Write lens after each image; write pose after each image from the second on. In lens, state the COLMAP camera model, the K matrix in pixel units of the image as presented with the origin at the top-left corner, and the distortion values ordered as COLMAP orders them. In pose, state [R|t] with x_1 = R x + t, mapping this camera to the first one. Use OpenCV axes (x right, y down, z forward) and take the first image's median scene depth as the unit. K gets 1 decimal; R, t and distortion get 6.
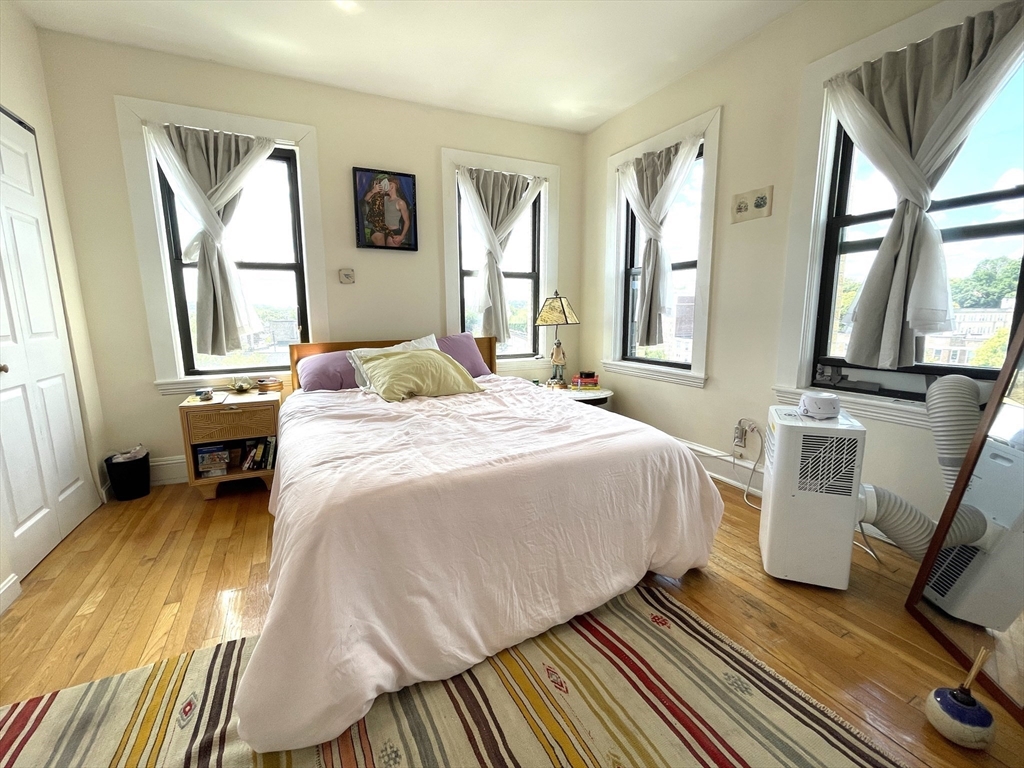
lens RADIAL K [[441.2, 0, 512.0], [0, 441.2, 384.0], [0, 0, 1]] dist [0.000219, 0.000243]
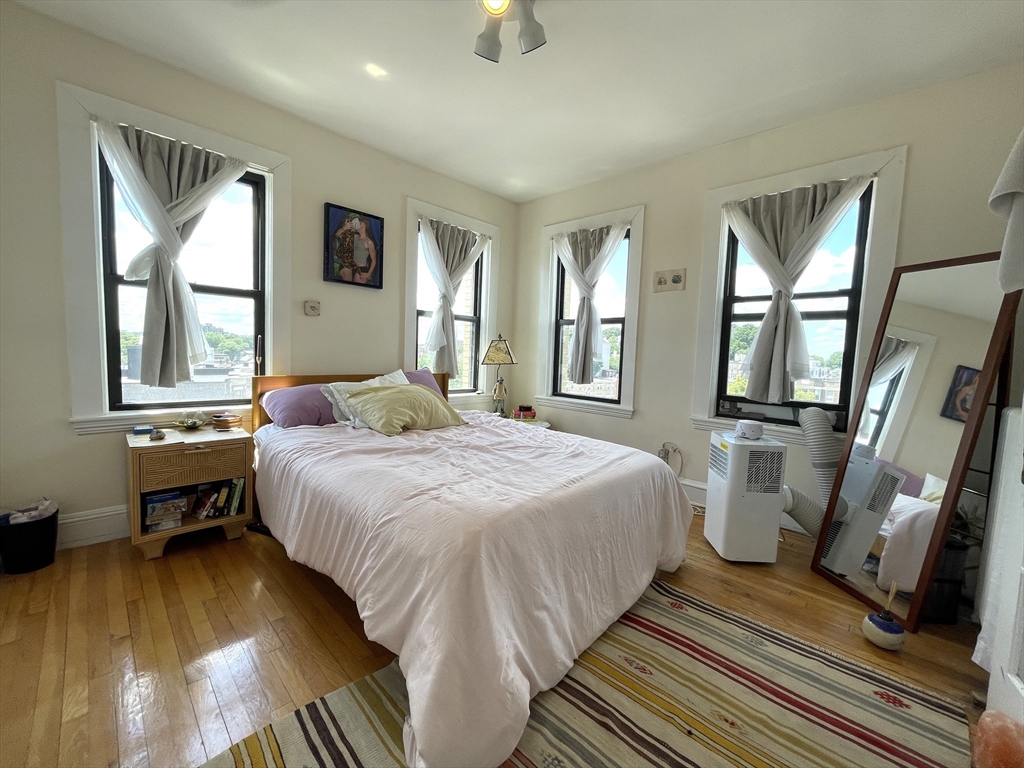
lens RADIAL K [[413.0, 0, 512.0], [0, 413.0, 384.0], [0, 0, 1]] dist [0.000457, 0.000196]
pose [[0.942678, 0.016158, 0.333312, -0.306354], [0.010682, 0.996854, -0.078535, -0.000467], [-0.333532, 0.077594, 0.939540, 0.006695]]
